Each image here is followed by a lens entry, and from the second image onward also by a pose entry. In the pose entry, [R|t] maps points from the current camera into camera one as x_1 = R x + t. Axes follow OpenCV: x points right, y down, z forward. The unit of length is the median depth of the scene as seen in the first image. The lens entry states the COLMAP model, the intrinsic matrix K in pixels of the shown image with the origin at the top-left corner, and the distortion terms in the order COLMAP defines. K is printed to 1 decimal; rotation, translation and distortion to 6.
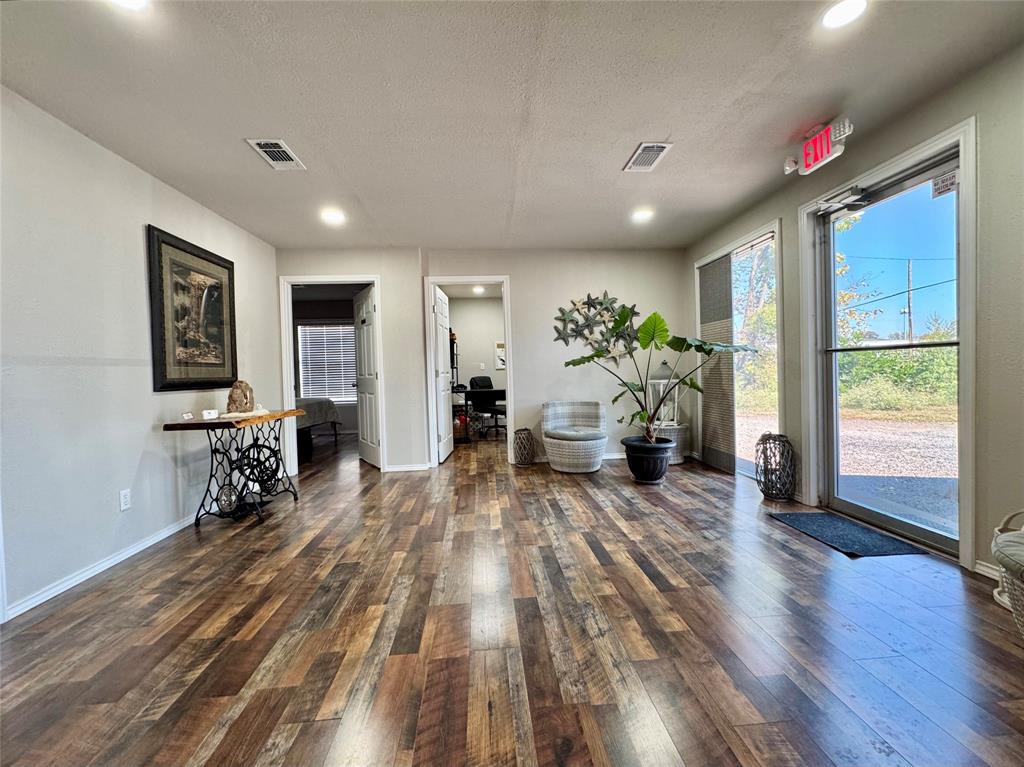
lens RADIAL K [[420.7, 0, 513.9], [0, 420.7, 380.2], [0, 0, 1]] dist [-0.000535, 0.000129]
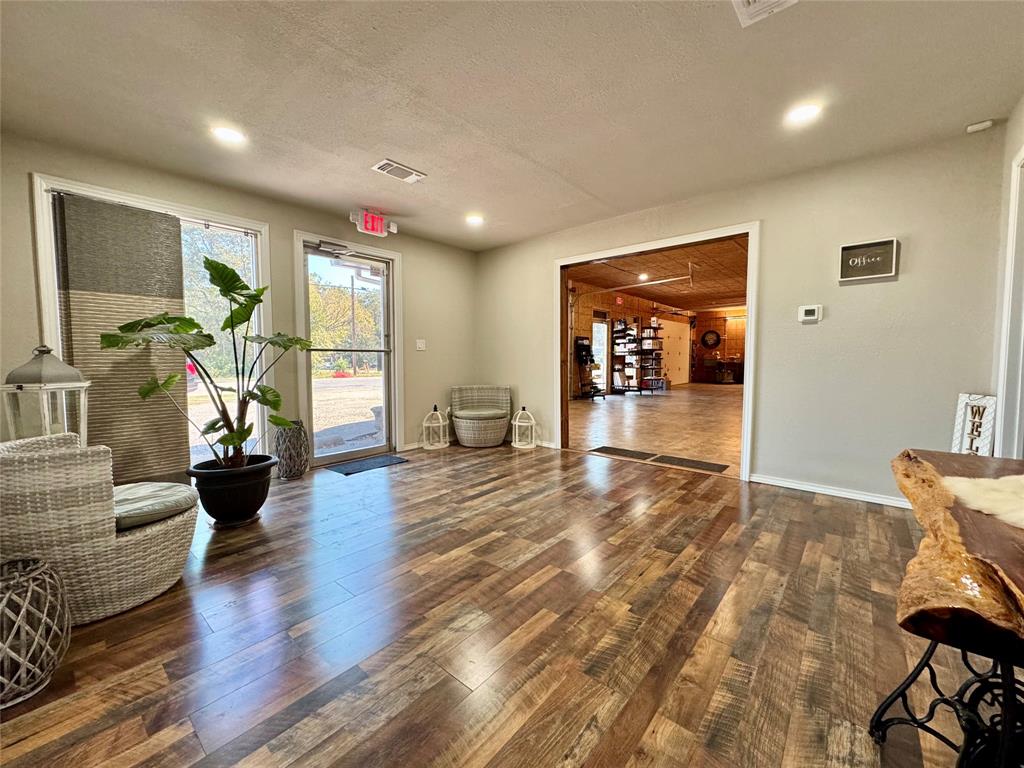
lens RADIAL K [[409.0, 0, 513.2], [0, 409.0, 380.5], [0, 0, 1]] dist [-0.000662, 0.000356]
pose [[-0.707186, -0.006367, 0.706999, -0.649725], [0.038764, 0.998106, 0.047764, -0.009812], [-0.705964, 0.061184, -0.705600, 1.520636]]
